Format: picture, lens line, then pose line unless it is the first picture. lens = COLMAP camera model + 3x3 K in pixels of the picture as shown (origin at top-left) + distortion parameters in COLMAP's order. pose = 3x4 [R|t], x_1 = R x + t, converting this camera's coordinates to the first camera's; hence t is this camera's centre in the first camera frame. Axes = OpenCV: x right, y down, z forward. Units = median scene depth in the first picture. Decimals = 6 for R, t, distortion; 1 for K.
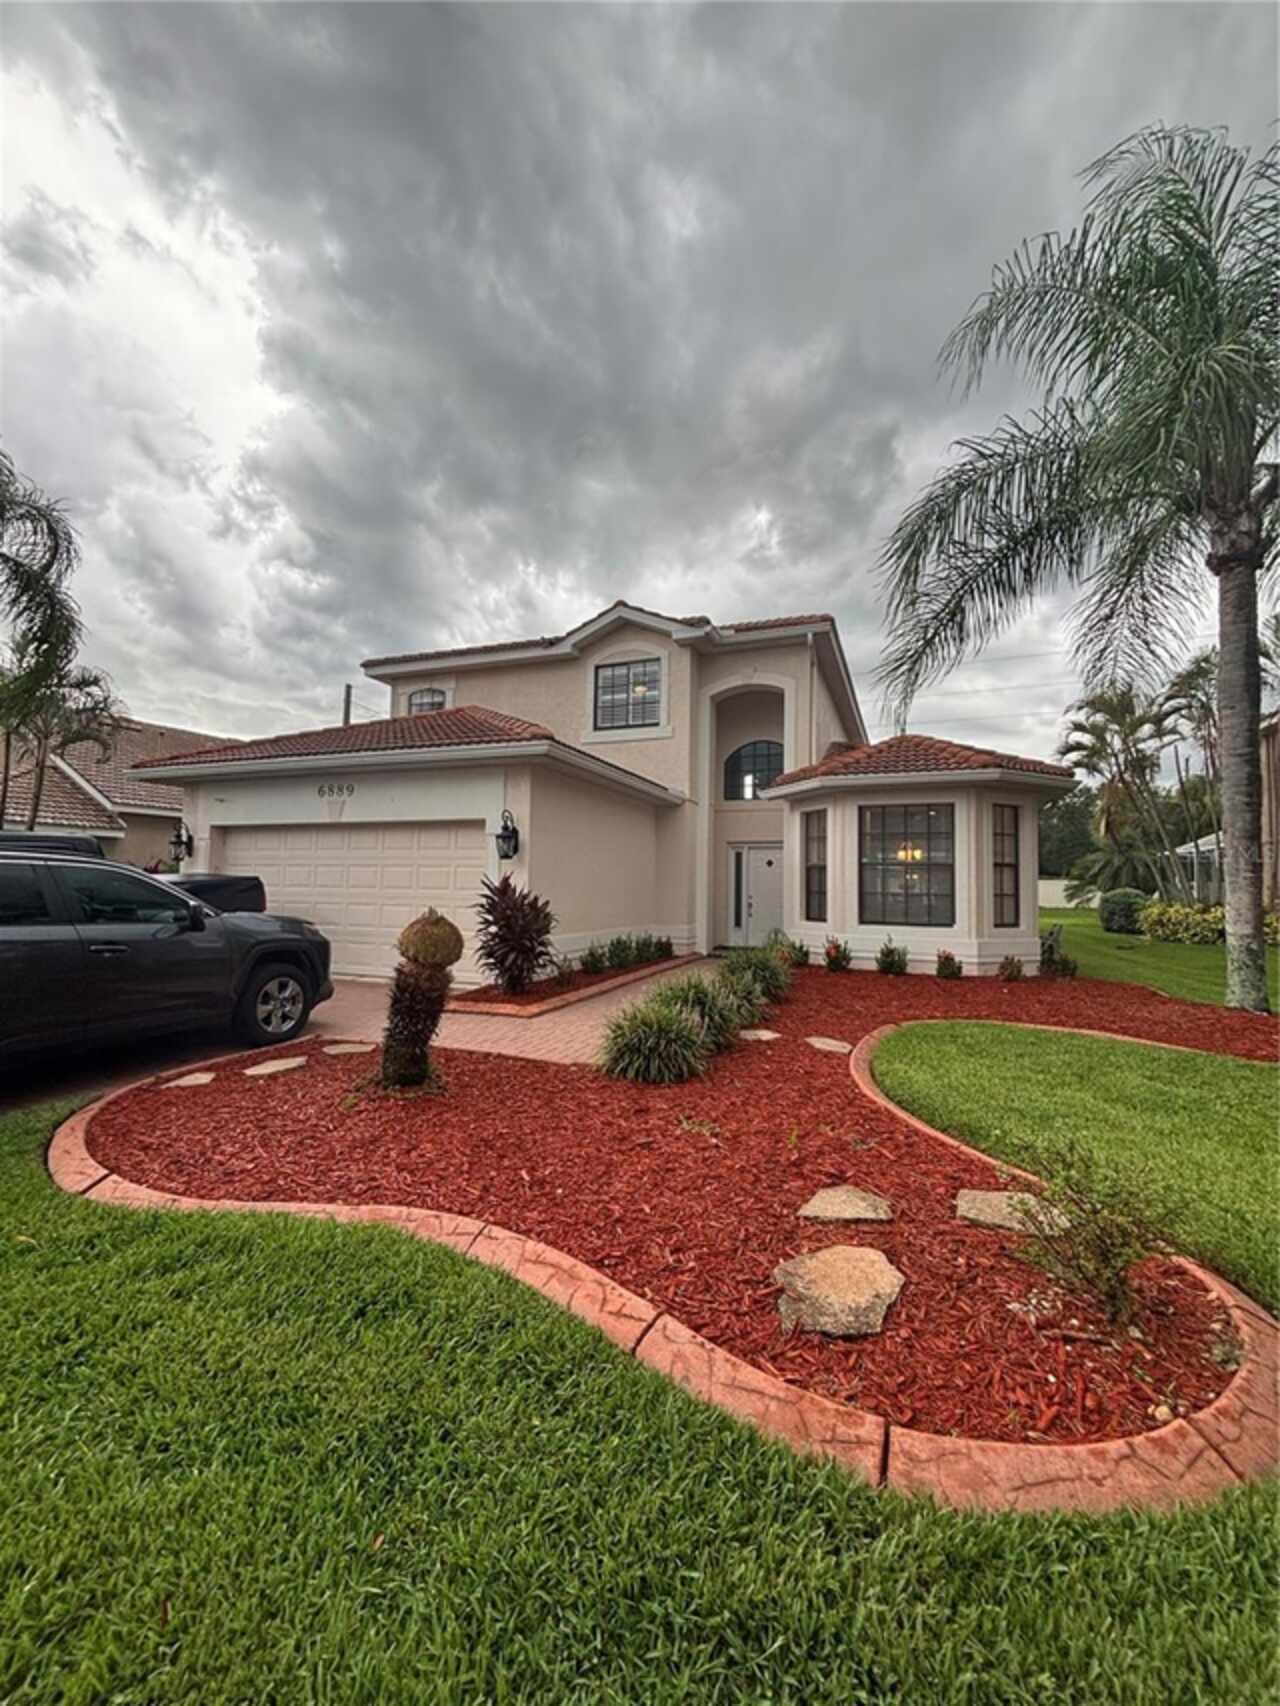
lens RADIAL K [[690.3, 0, 643.0], [0, 690.3, 864.8], [0, 0, 1]] dist [0.001899, -0.000034]
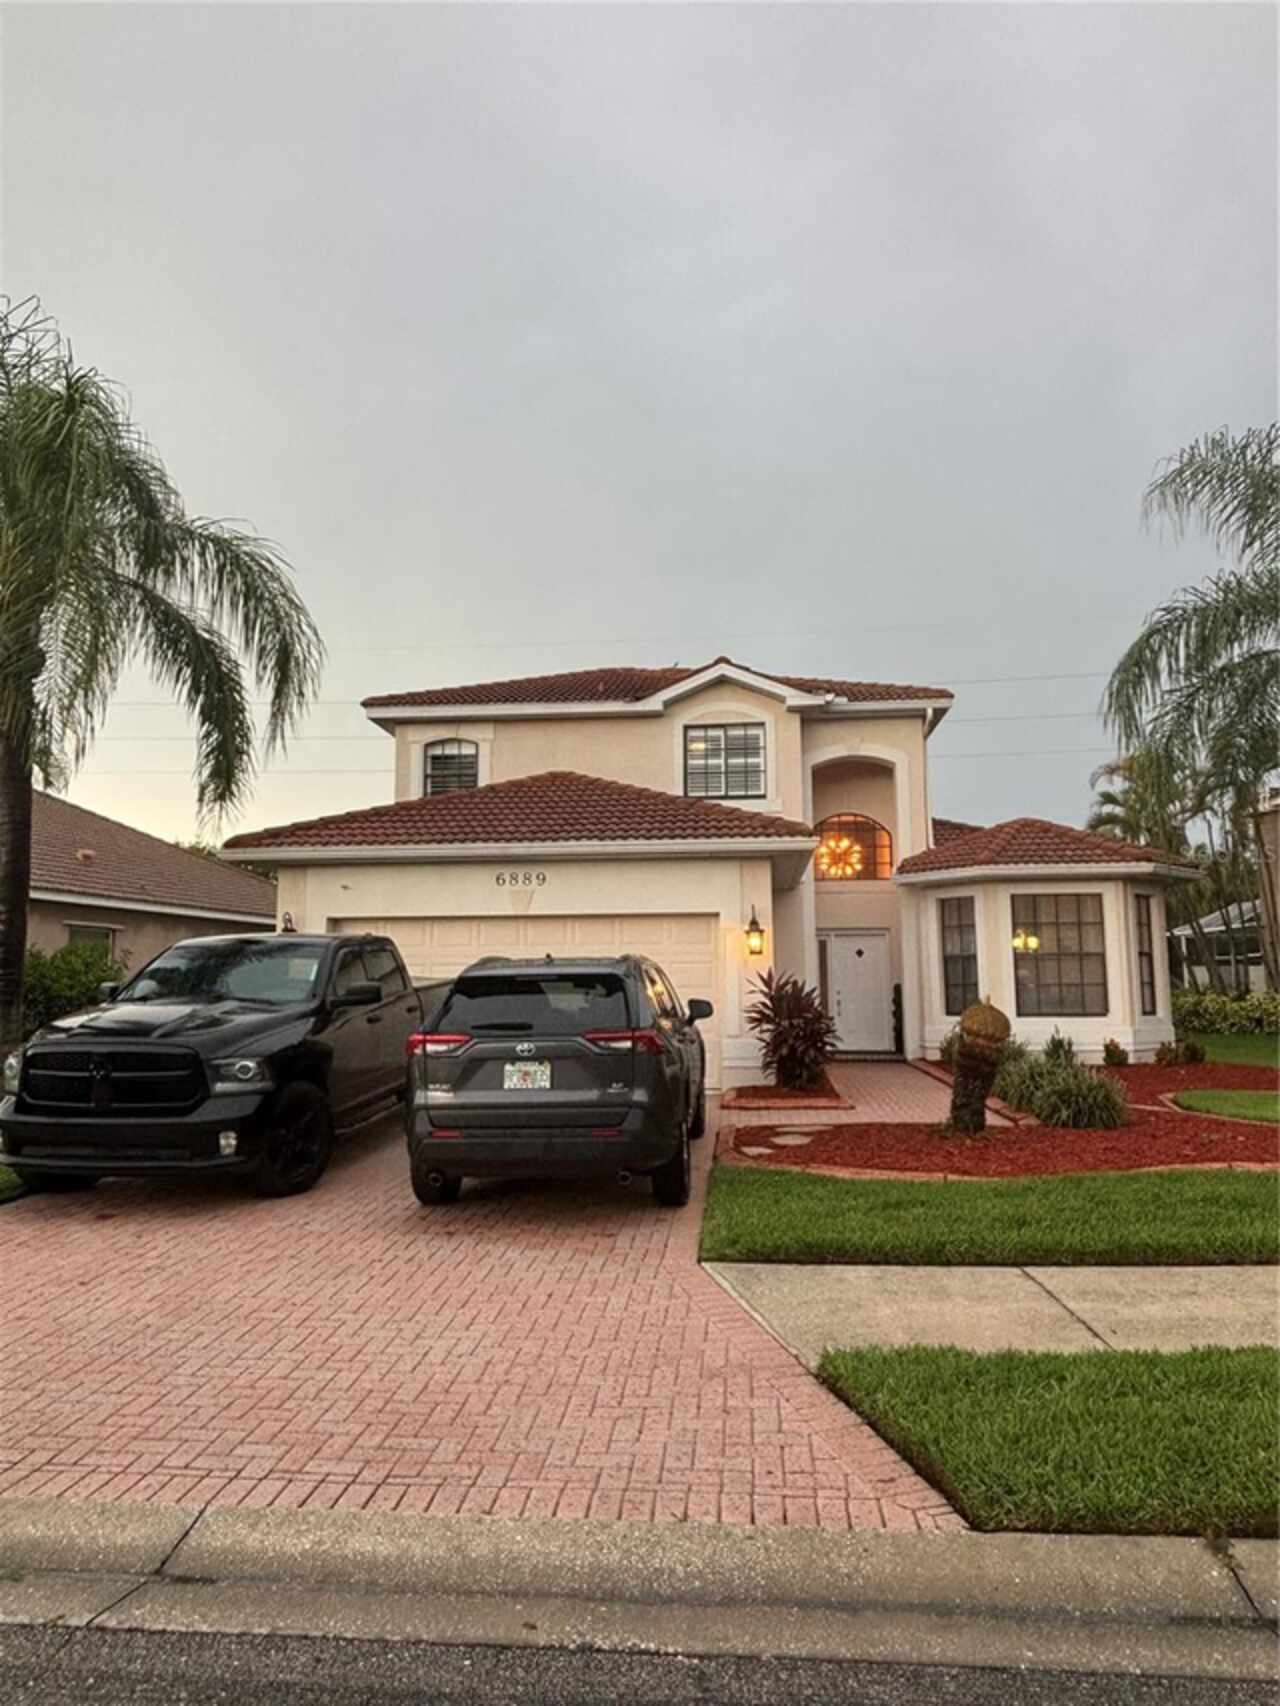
lens RADIAL K [[1080.8, 0, 638.2], [0, 1080.8, 847.0], [0, 0, 1]] dist [0.003797, 0.001152]
pose [[0.961903, 0.014797, 0.272989, -0.512353], [0.011693, 0.995393, -0.095158, -0.010202], [-0.273140, 0.094725, 0.957299, -0.271881]]
